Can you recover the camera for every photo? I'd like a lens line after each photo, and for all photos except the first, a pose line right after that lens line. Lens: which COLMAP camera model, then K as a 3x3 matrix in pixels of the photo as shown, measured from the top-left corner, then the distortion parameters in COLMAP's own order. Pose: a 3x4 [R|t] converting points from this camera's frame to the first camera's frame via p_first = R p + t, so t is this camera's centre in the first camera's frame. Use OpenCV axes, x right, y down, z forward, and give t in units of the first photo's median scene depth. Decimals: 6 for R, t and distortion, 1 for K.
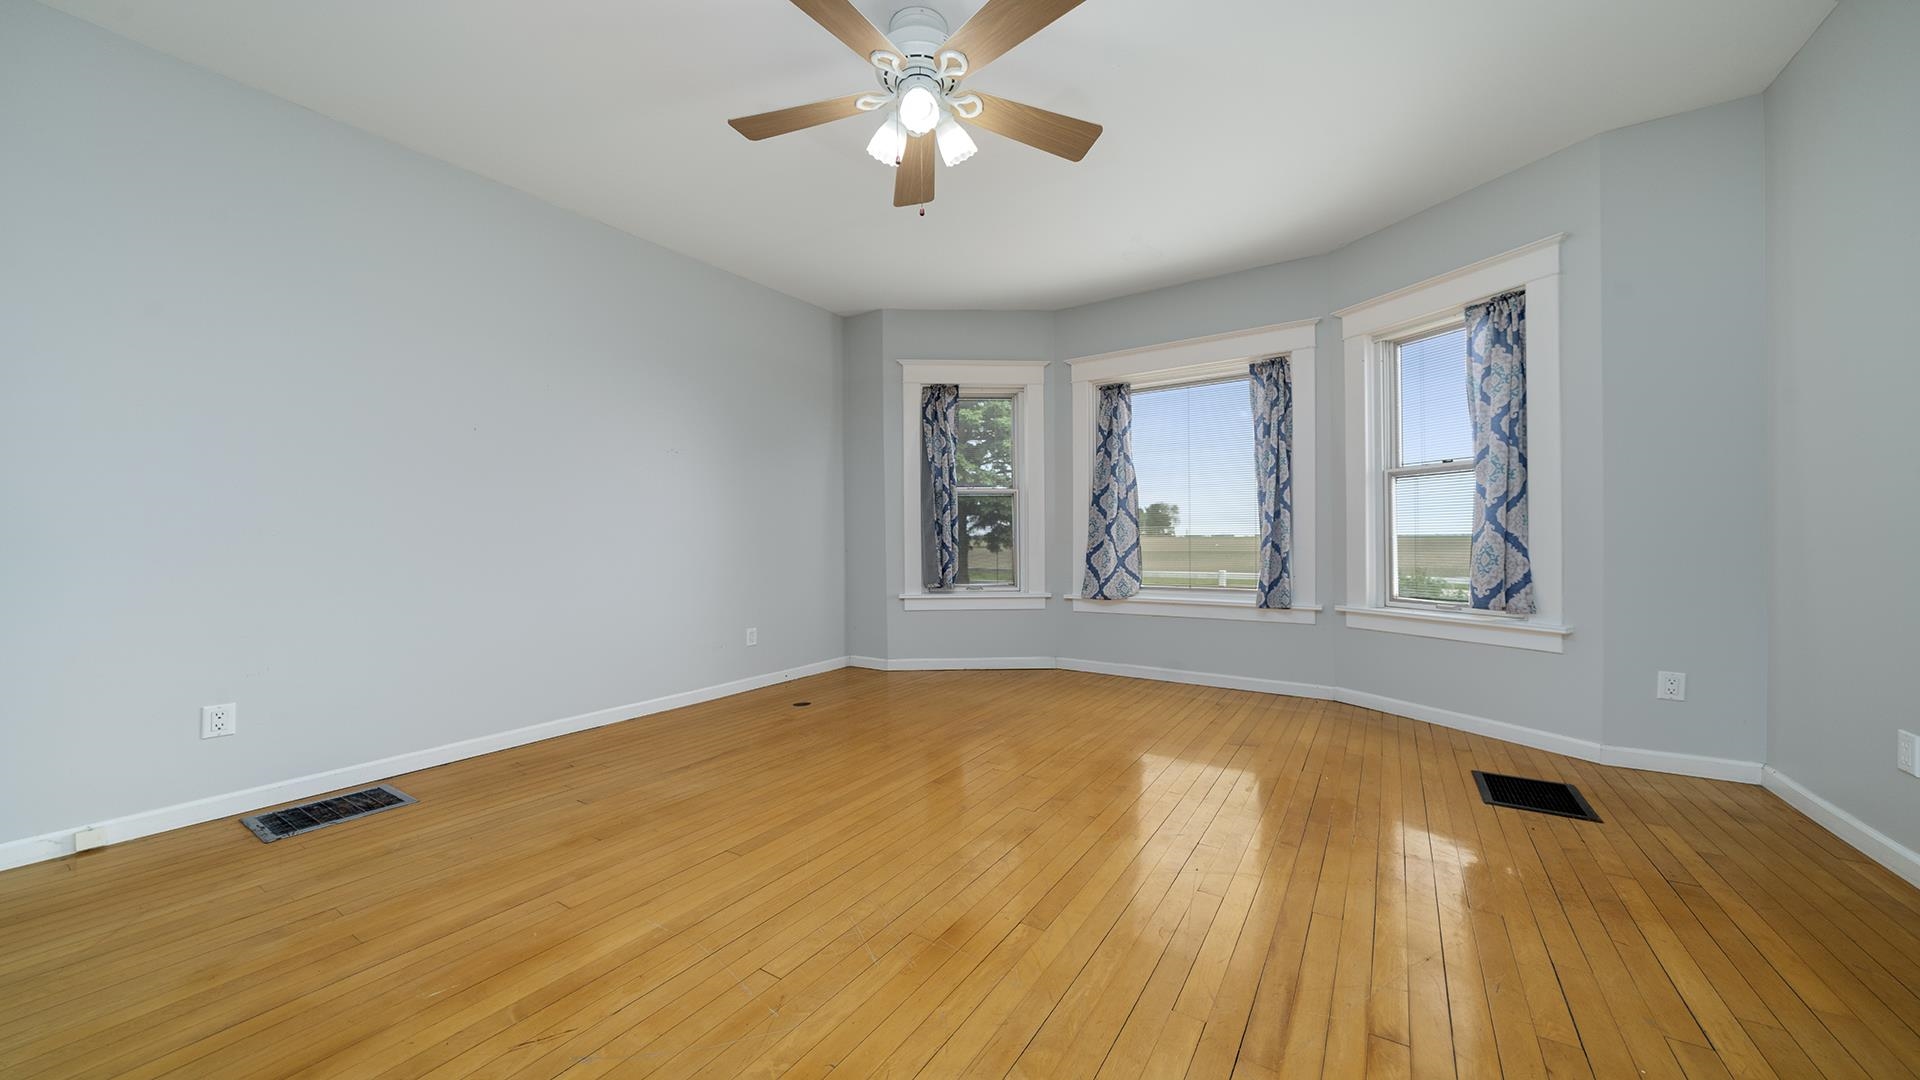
lens RADIAL K [[668.3, 0, 959.7], [0, 668.3, 546.2], [0, 0, 1]] dist [-0.005447, 0.000036]
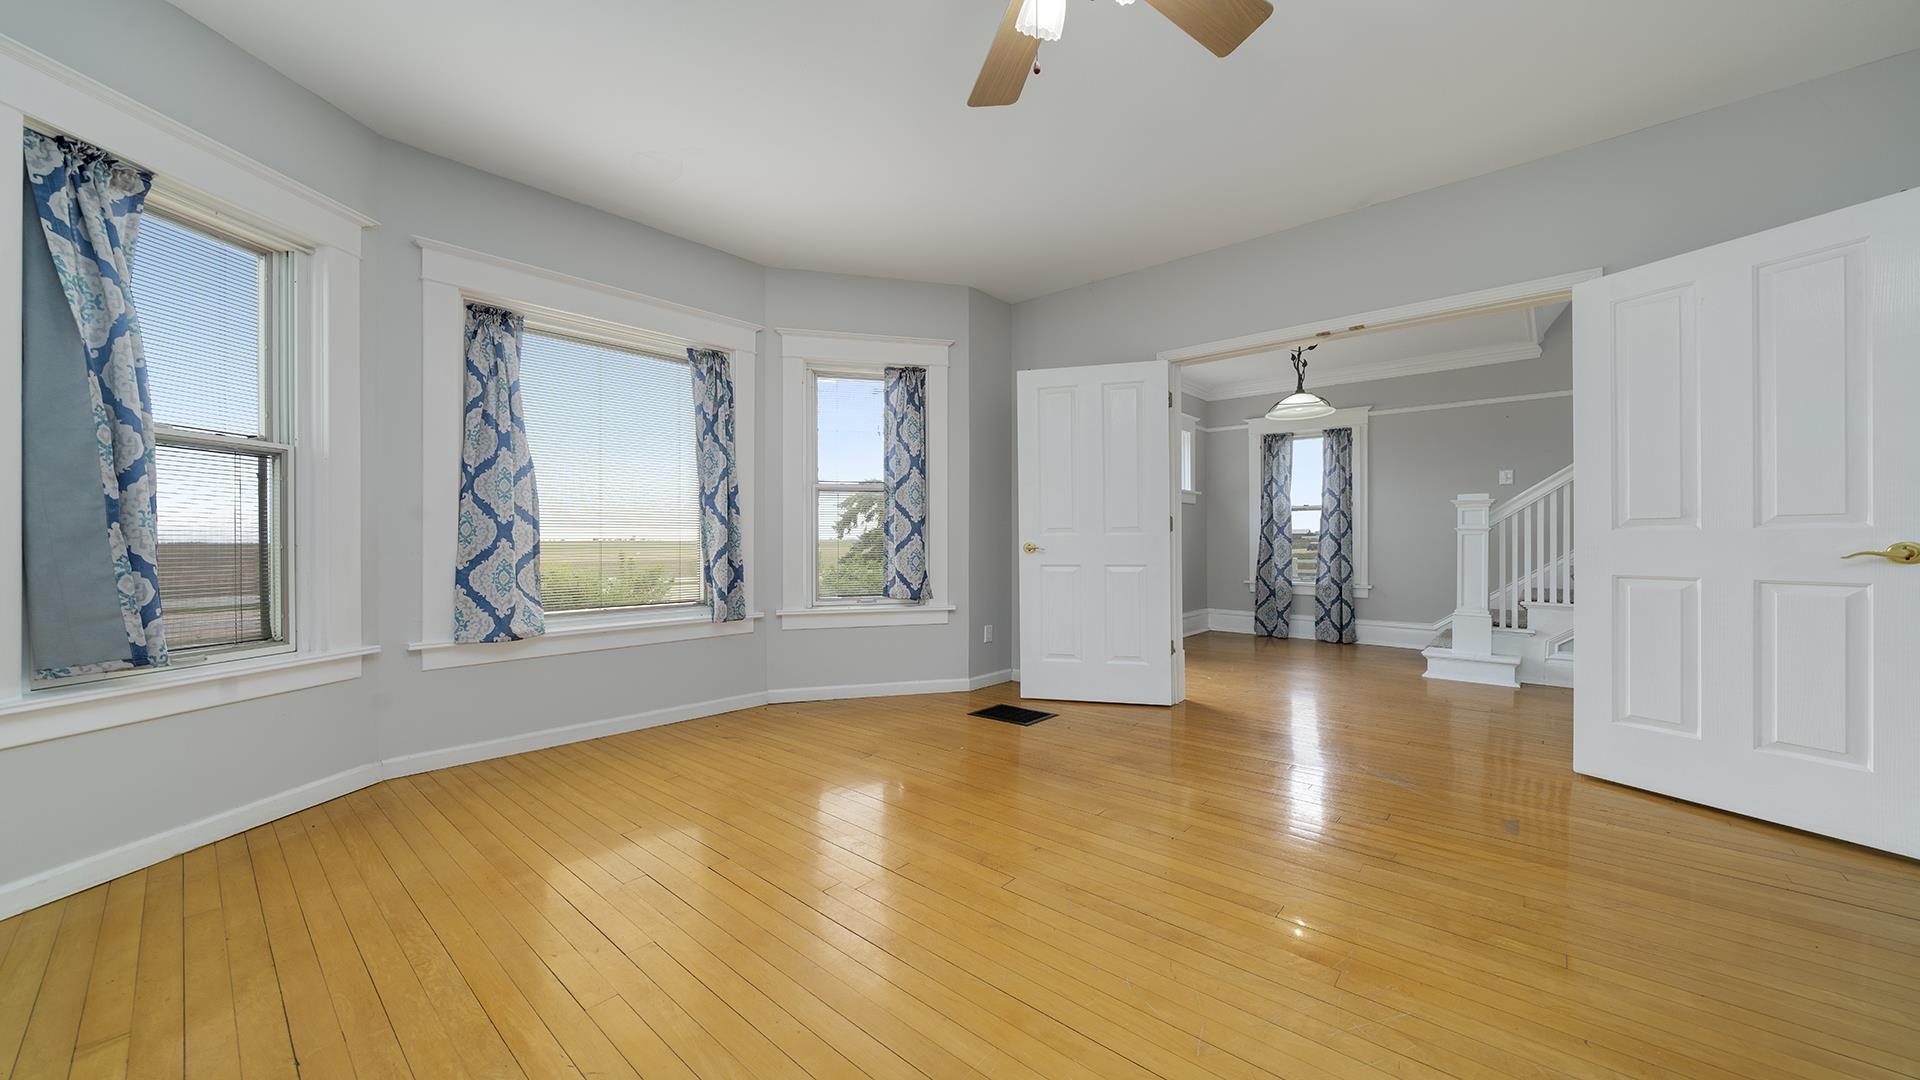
lens RADIAL K [[660.3, 0, 960.0], [0, 660.3, 540.0], [0, 0, 1]] dist [-0.004358, 0.000153]
pose [[0.157083, 0.004073, 0.987577, -0.376320], [0.006449, 0.999966, -0.005150, -0.011913], [-0.987564, 0.007178, 0.157052, 0.519840]]
